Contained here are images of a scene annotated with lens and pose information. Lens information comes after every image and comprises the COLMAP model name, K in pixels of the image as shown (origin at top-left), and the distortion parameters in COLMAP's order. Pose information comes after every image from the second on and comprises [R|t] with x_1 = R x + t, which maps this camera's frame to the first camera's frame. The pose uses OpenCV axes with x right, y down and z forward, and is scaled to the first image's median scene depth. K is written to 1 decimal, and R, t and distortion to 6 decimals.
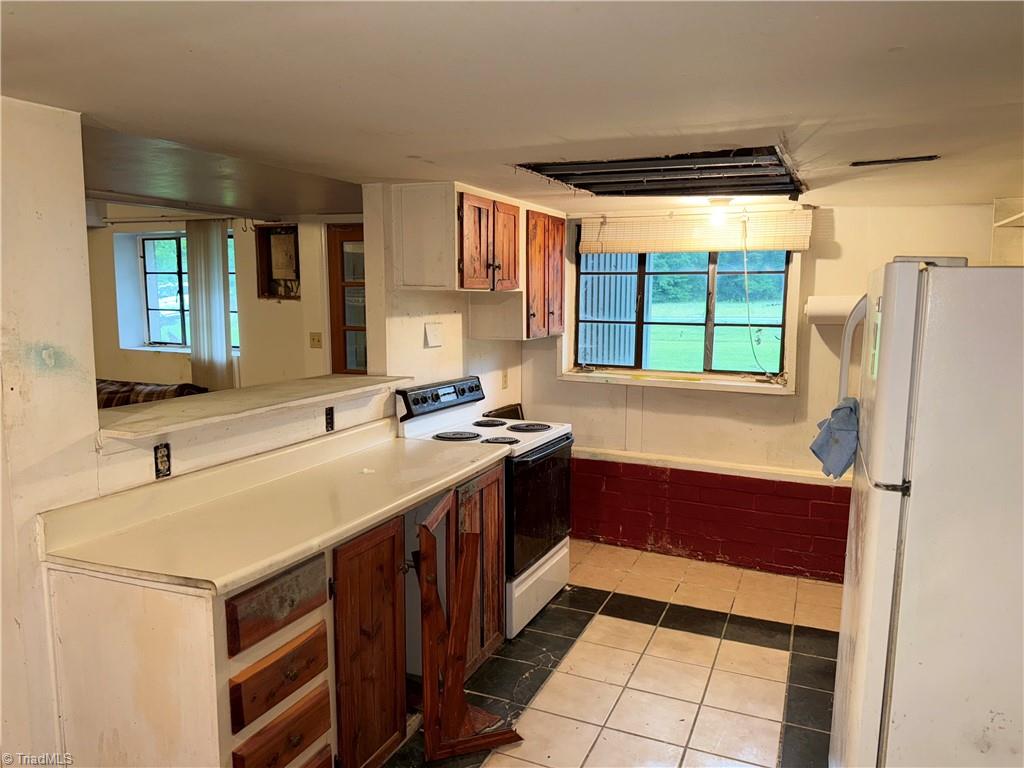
lens RADIAL K [[718.0, 0, 508.3], [0, 718.0, 373.9], [0, 0, 1]] dist [0.015090, -0.013840]
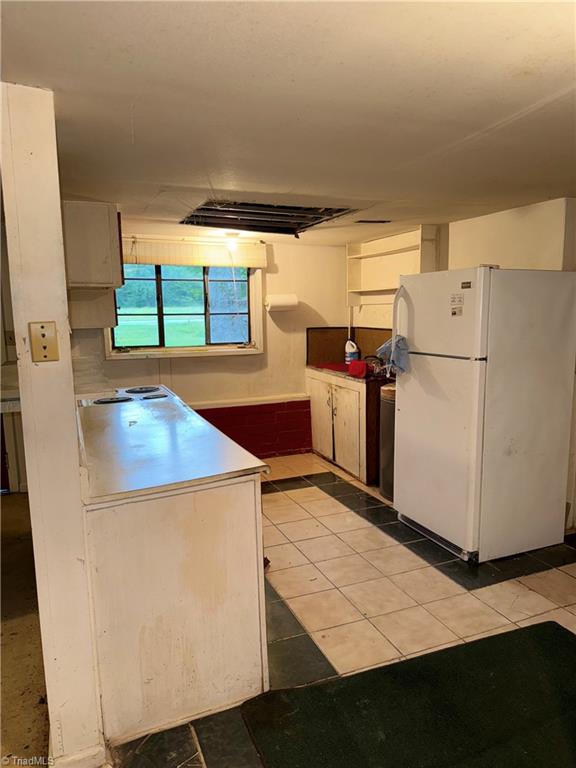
lens RADIAL K [[538.5, 0, 285.9], [0, 538.5, 388.5], [0, 0, 1]] dist [0.015090, -0.013840]
pose [[0.671590, -0.118514, 0.731383, -0.490512], [0.100067, 0.992589, 0.068953, 0.028653], [-0.734134, 0.026879, 0.678472, 0.092430]]
